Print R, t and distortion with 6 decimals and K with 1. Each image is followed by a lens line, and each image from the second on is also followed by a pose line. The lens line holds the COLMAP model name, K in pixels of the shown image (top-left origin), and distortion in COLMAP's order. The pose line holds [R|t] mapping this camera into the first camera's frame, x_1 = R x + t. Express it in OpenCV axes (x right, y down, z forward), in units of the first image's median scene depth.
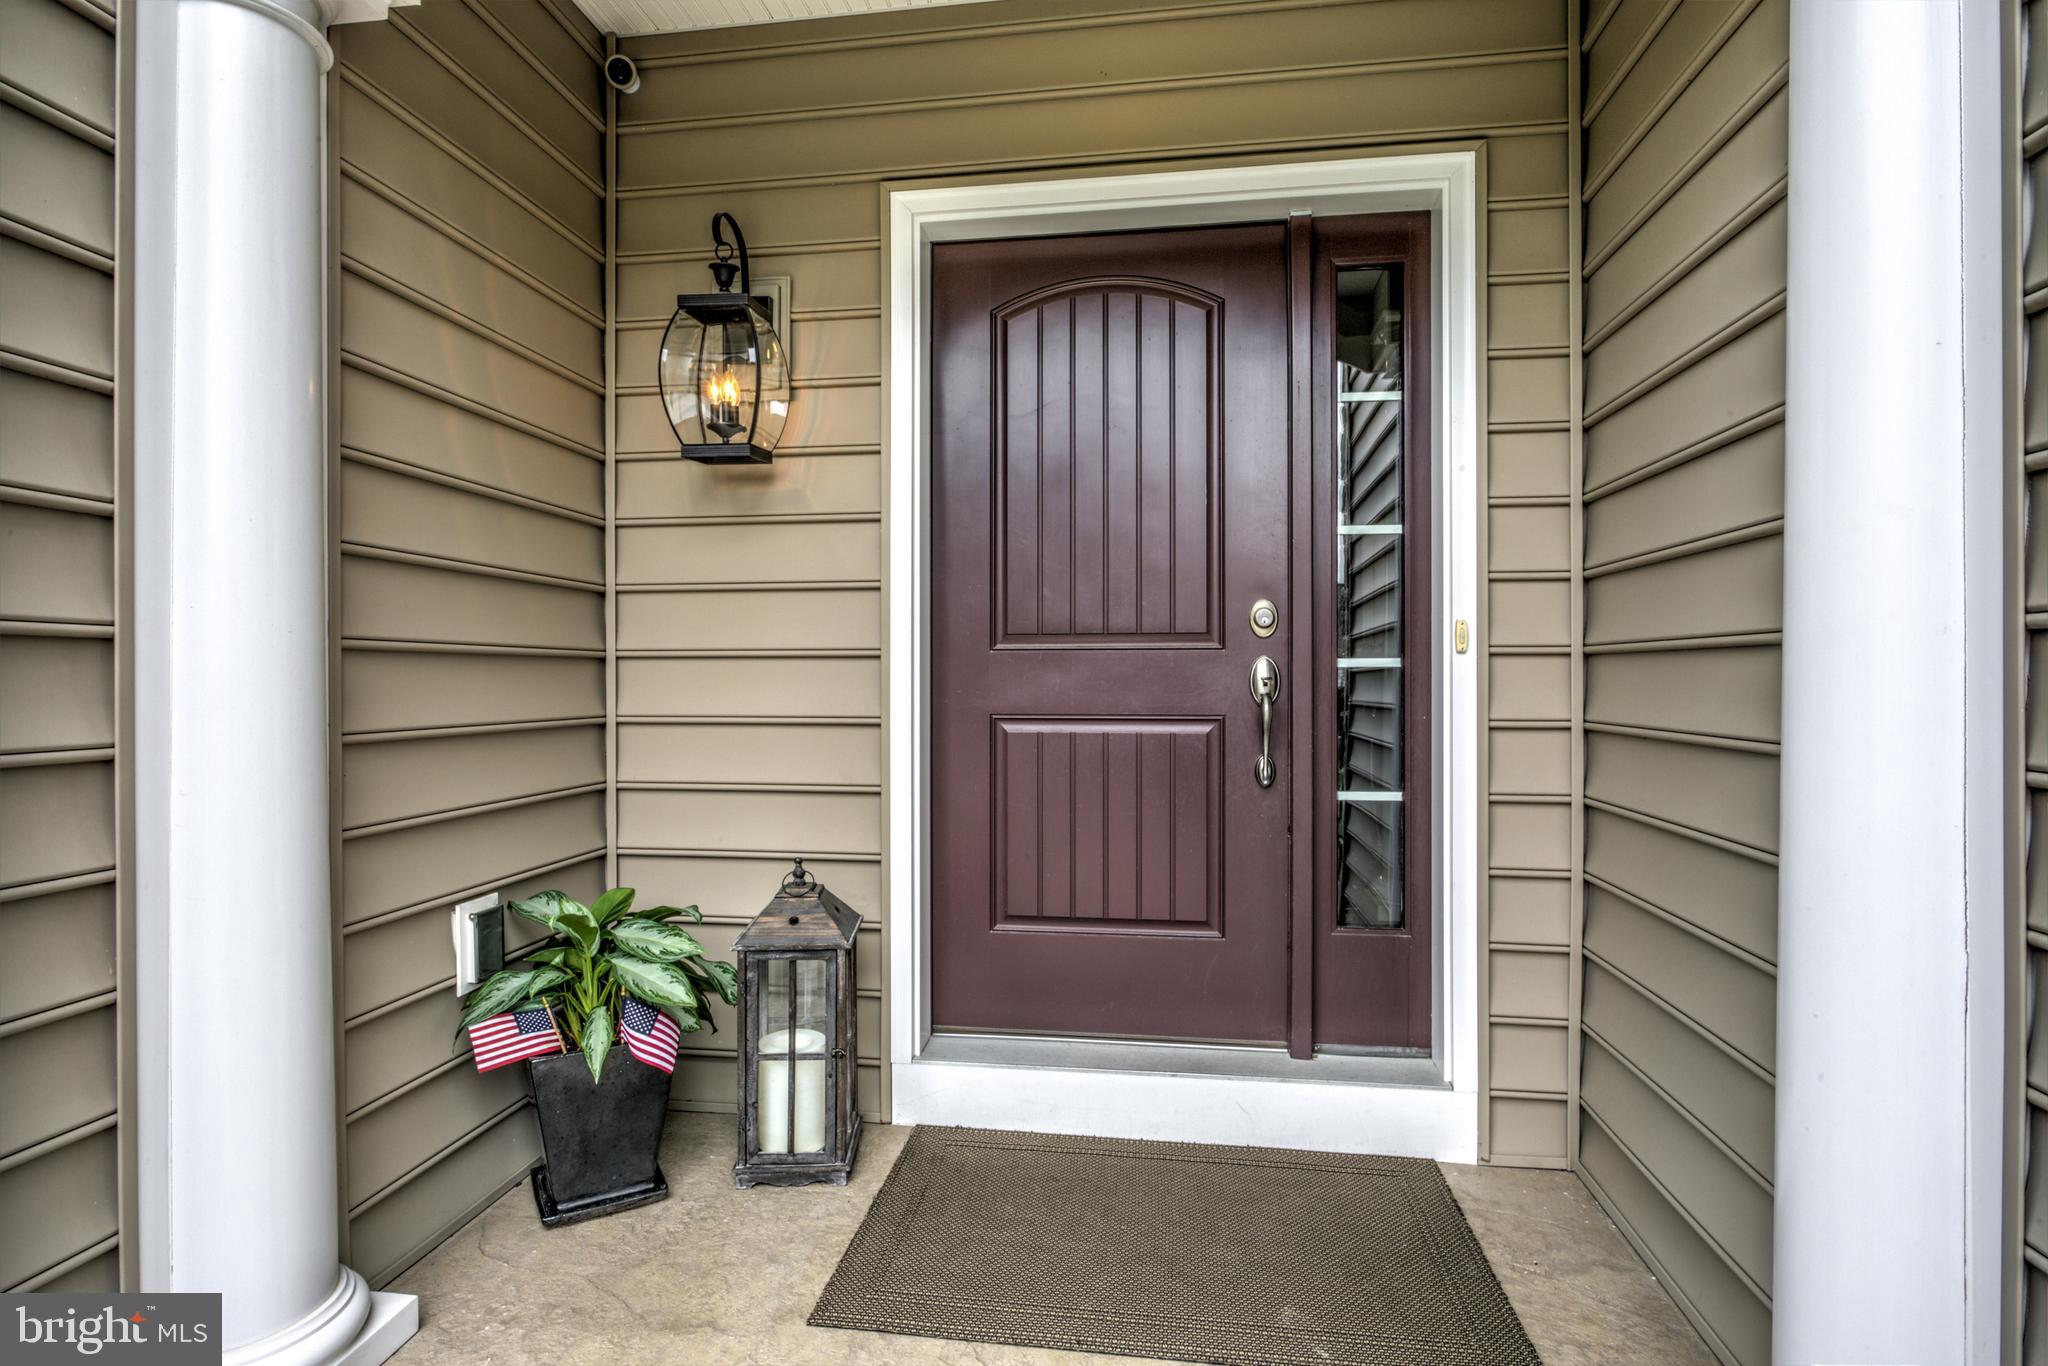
lens RADIAL K [[1048.4, 0, 1021.7], [0, 1048.4, 682.8], [0, 0, 1]] dist [-0.014342, 0.000329]
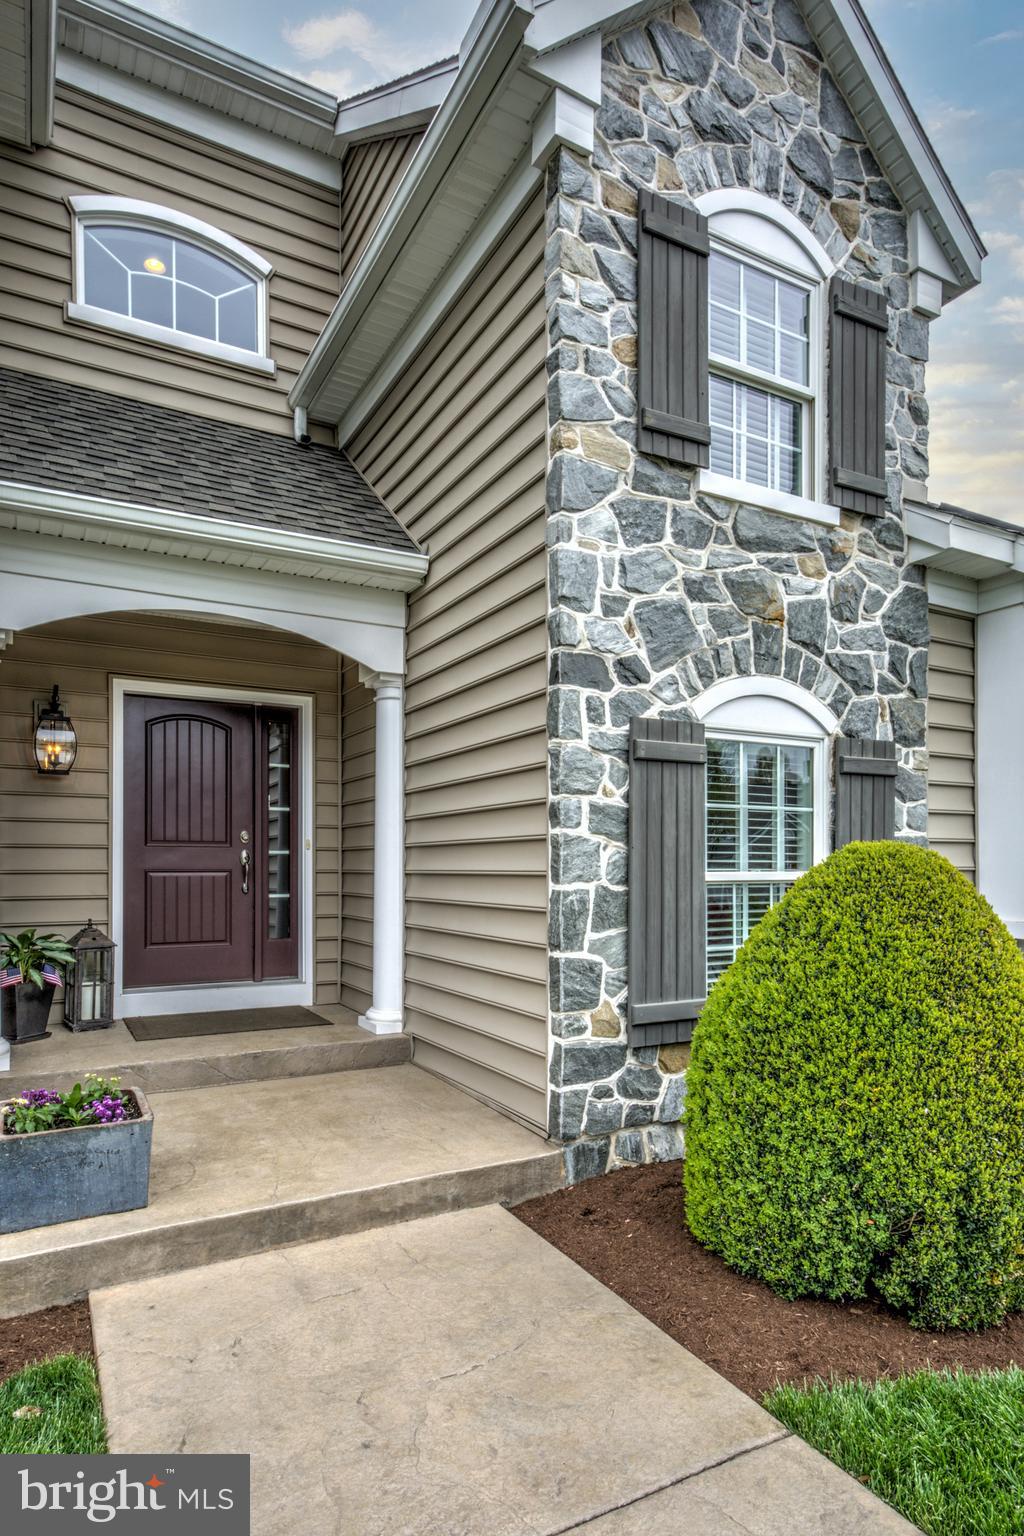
lens RADIAL K [[869.2, 0, 491.3], [0, 869.2, 861.2], [0, 0, 1]] dist [0.019594, 0.001142]
pose [[0.801221, 0.005764, 0.598340, -0.694812], [0.003356, 0.999895, -0.014127, 0.044693], [-0.598359, 0.013327, 0.801117, -1.414152]]
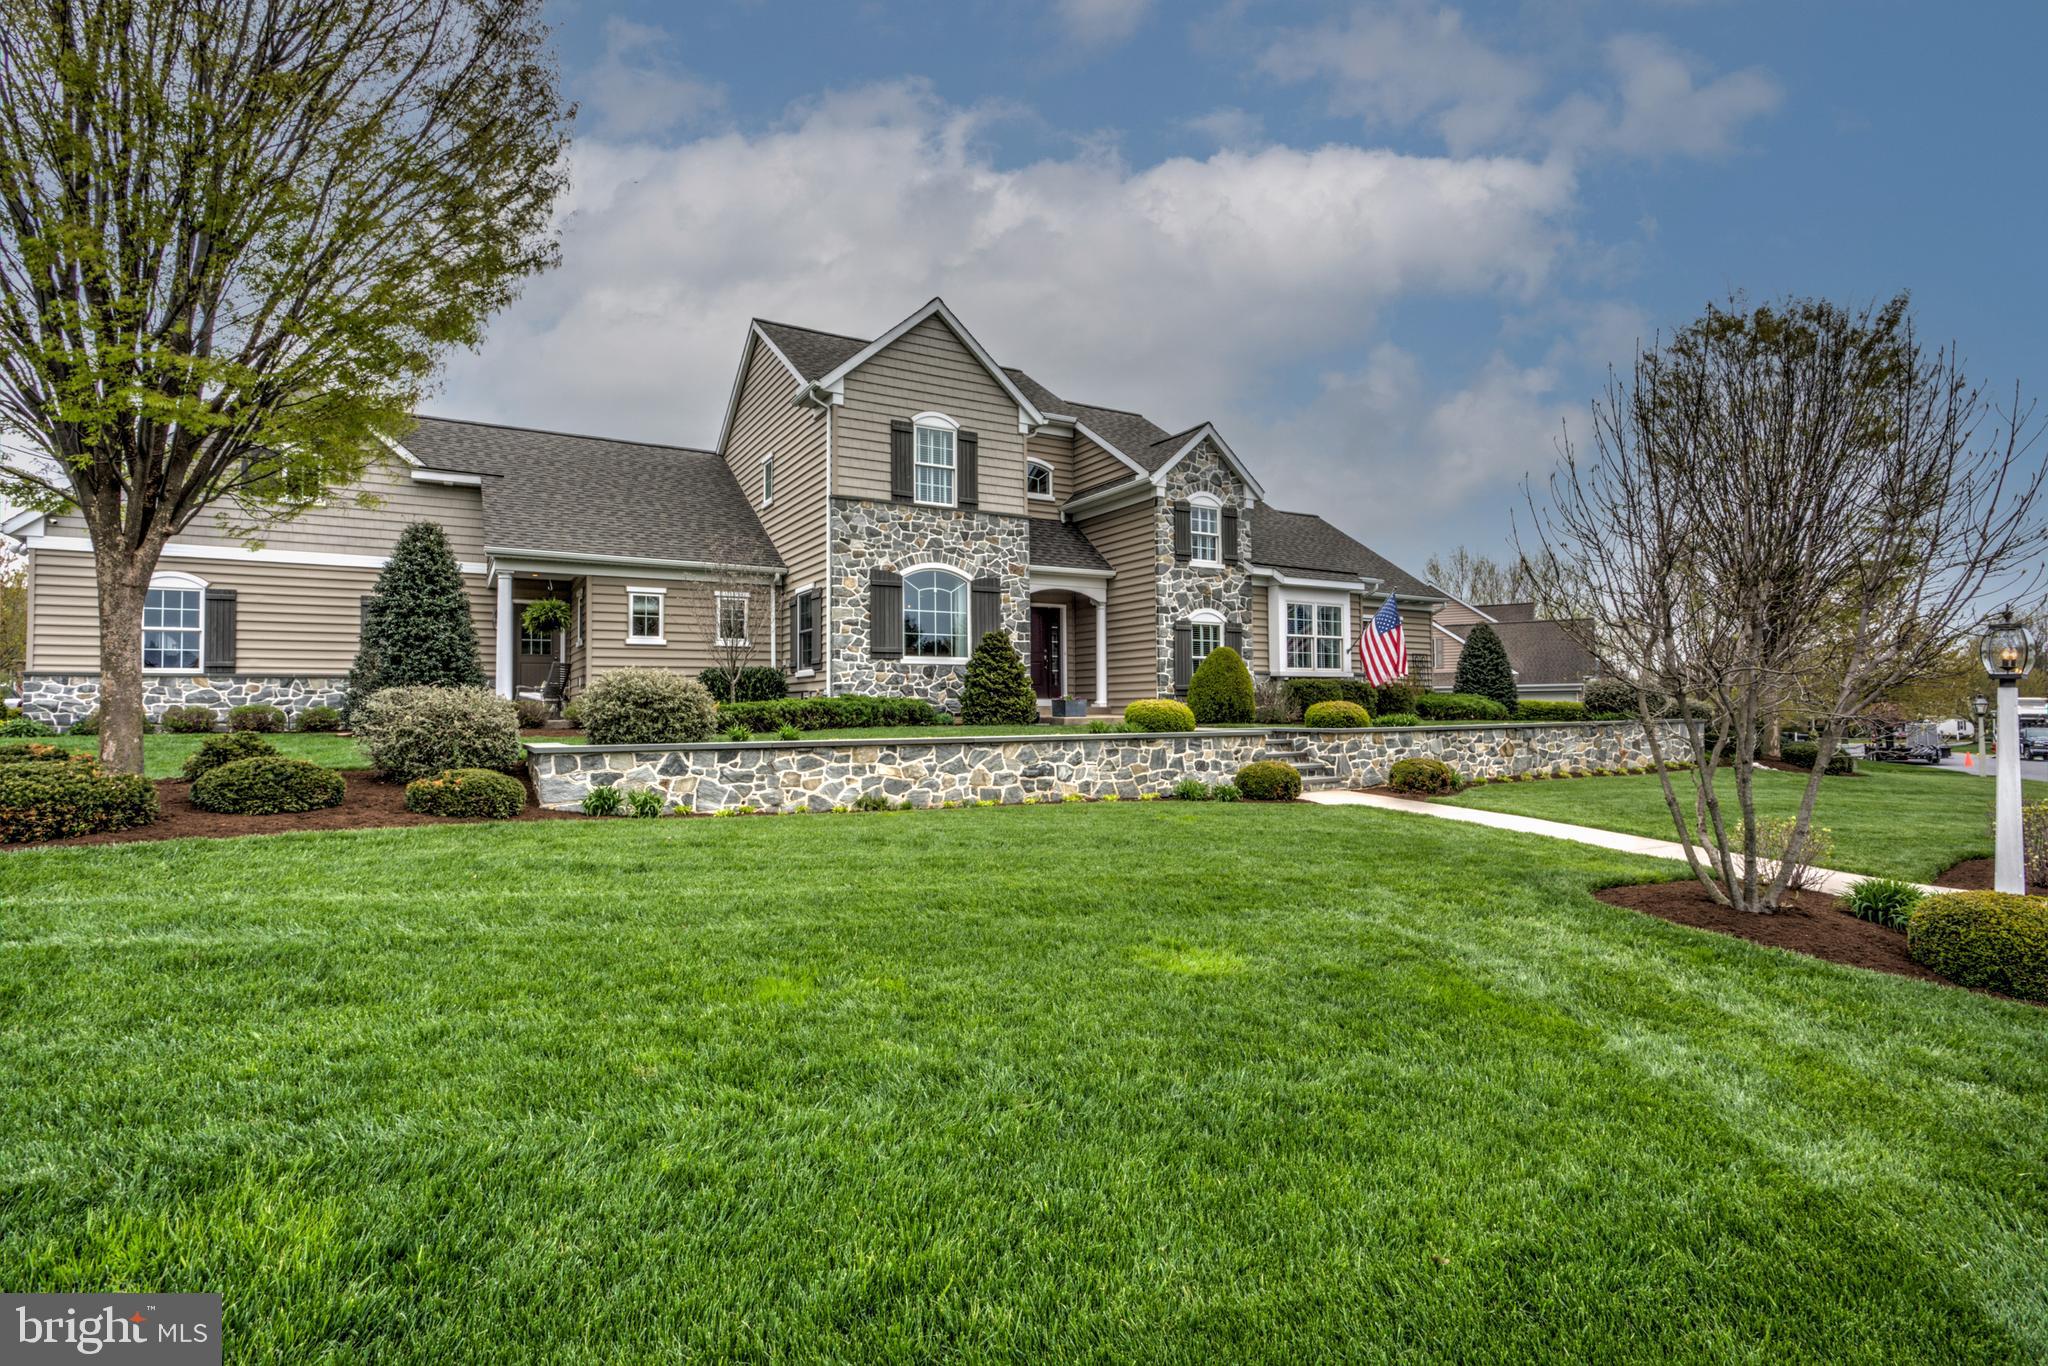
lens RADIAL K [[1003.6, 0, 1029.2], [0, 1003.6, 678.9], [0, 0, 1]] dist [-0.004792, -0.000191]
pose [[0.770104, 0.016430, 0.637707, -5.436347], [0.011206, 0.999166, -0.039275, 0.521588], [-0.637820, 0.037392, 0.769277, -5.612989]]
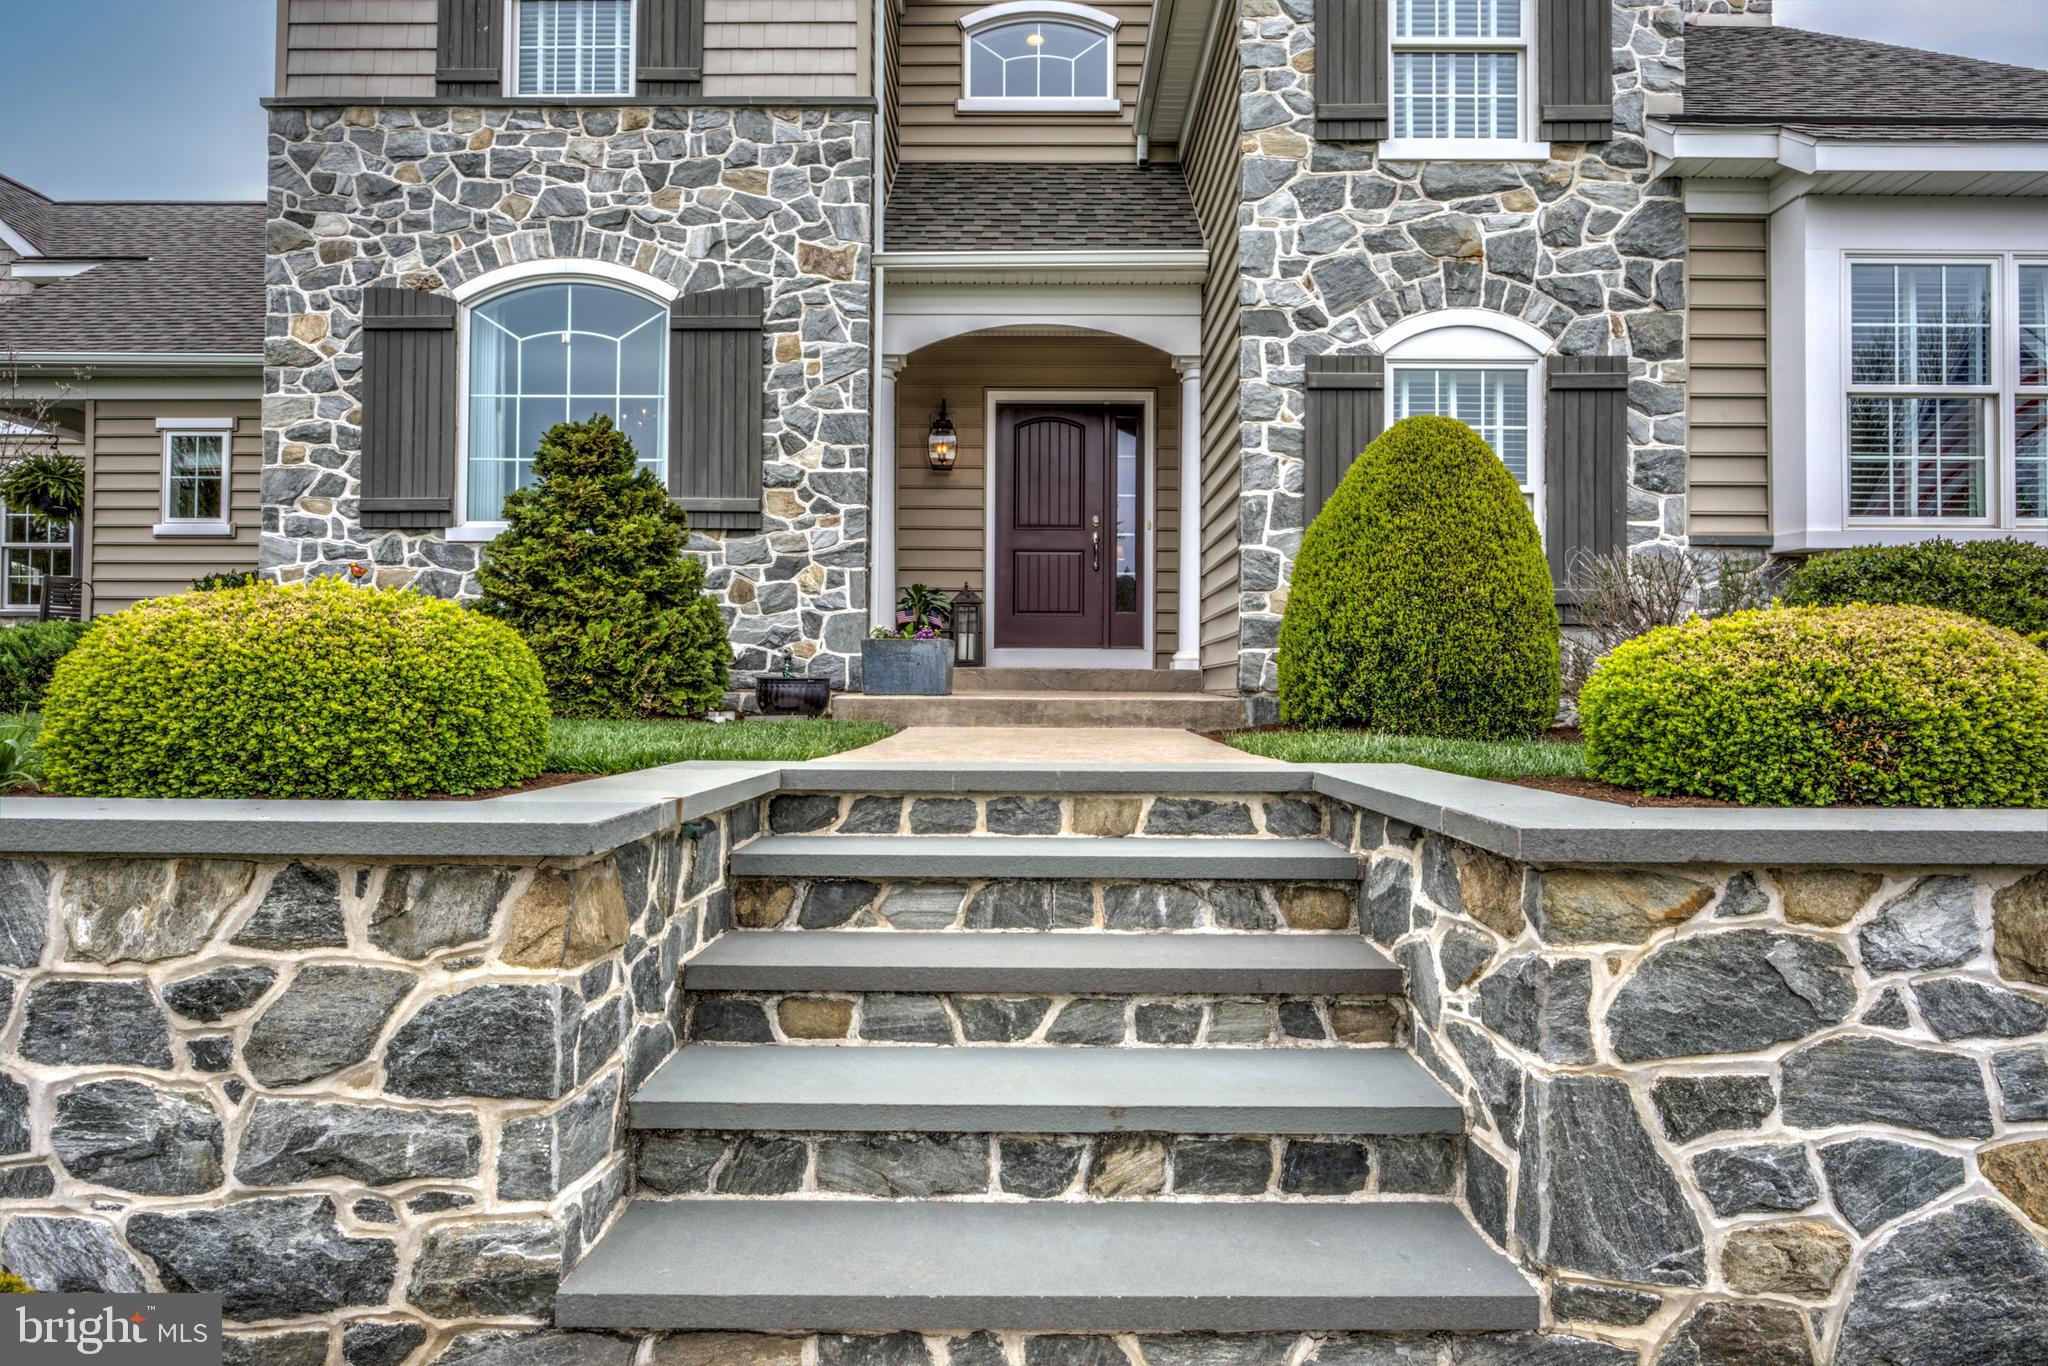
lens RADIAL K [[1216.5, 0, 1020.8], [0, 1216.5, 676.8], [0, 0, 1]] dist [-0.003847, 0.001332]
pose [[0.989963, 0.009808, 0.140986, -0.560099], [-0.006701, 0.999725, -0.022494, 0.533150], [-0.141167, 0.021324, 0.989756, -2.855080]]
